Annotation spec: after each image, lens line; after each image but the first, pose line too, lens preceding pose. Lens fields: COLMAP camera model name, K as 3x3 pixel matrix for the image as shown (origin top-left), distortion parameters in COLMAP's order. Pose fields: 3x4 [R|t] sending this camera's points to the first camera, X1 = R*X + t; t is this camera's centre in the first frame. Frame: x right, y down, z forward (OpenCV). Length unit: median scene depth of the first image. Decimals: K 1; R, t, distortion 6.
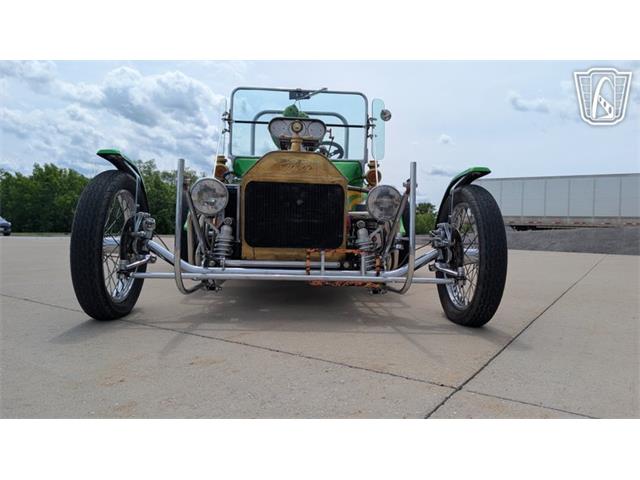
lens RADIAL K [[468.3, 0, 320.3], [0, 468.3, 235.9], [0, 0, 1]] dist [0.033503, -0.045320]
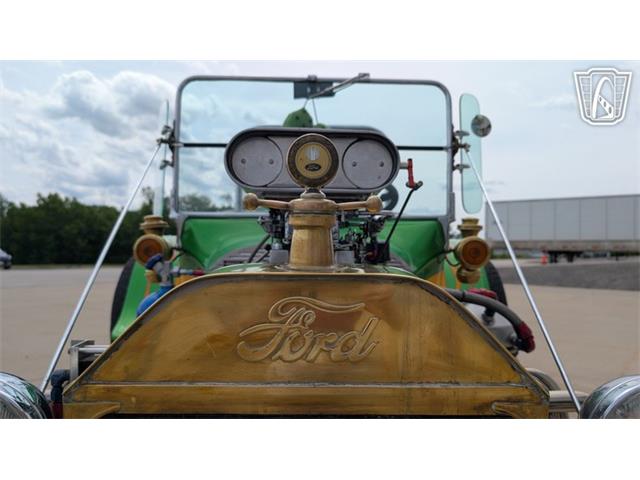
lens RADIAL K [[468.3, 0, 322.4], [0, 468.3, 246.9], [0, 0, 1]] dist [0.033503, -0.045320]
pose [[0.999575, -0.018818, -0.022272, -0.027216], [0.018339, 0.999600, -0.021516, -0.121439], [0.022668, 0.021098, 0.999520, 0.504890]]
